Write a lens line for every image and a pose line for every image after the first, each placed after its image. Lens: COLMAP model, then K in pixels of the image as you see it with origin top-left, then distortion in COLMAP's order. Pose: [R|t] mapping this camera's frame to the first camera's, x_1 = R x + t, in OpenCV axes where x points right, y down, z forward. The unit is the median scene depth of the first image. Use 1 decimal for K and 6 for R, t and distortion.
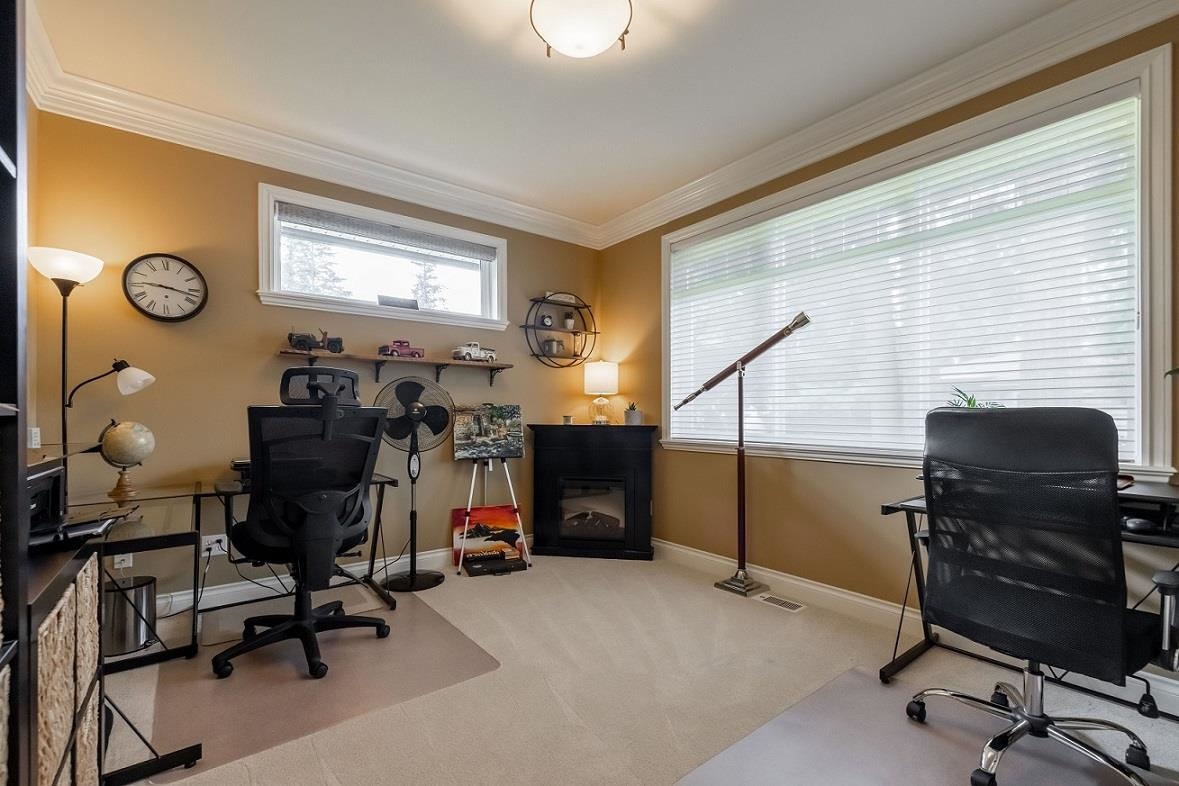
lens RADIAL K [[510.0, 0, 591.0], [0, 510.0, 404.7], [0, 0, 1]] dist [0.000028, -0.000950]
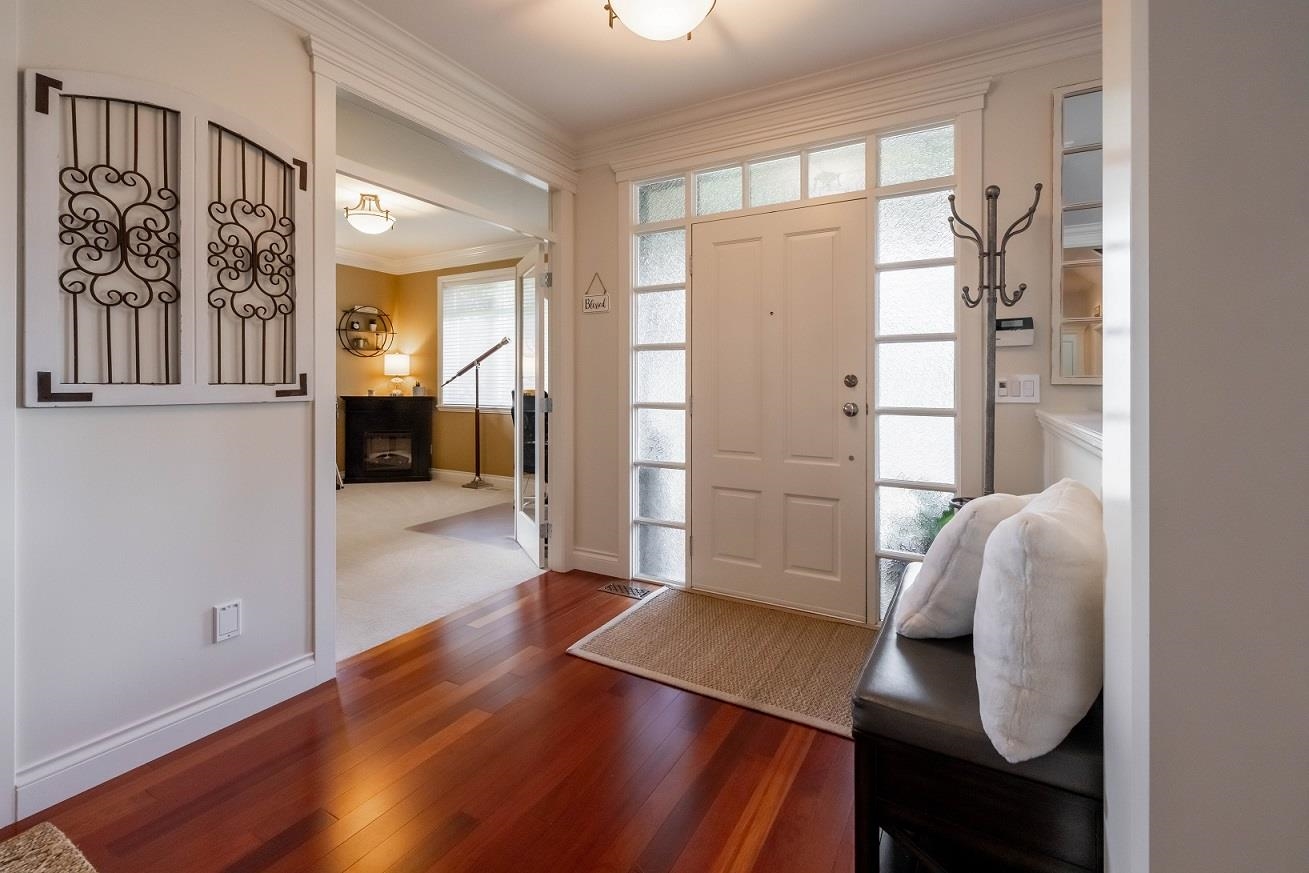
lens RADIAL K [[566.3, 0, 660.4], [0, 566.3, 378.5], [0, 0, 1]] dist [0.000028, -0.000950]
pose [[0.918859, 0.004549, 0.394560, 0.077994], [-0.009430, 0.999901, 0.010432, -0.037958], [-0.394473, -0.013306, 0.918811, -0.850751]]
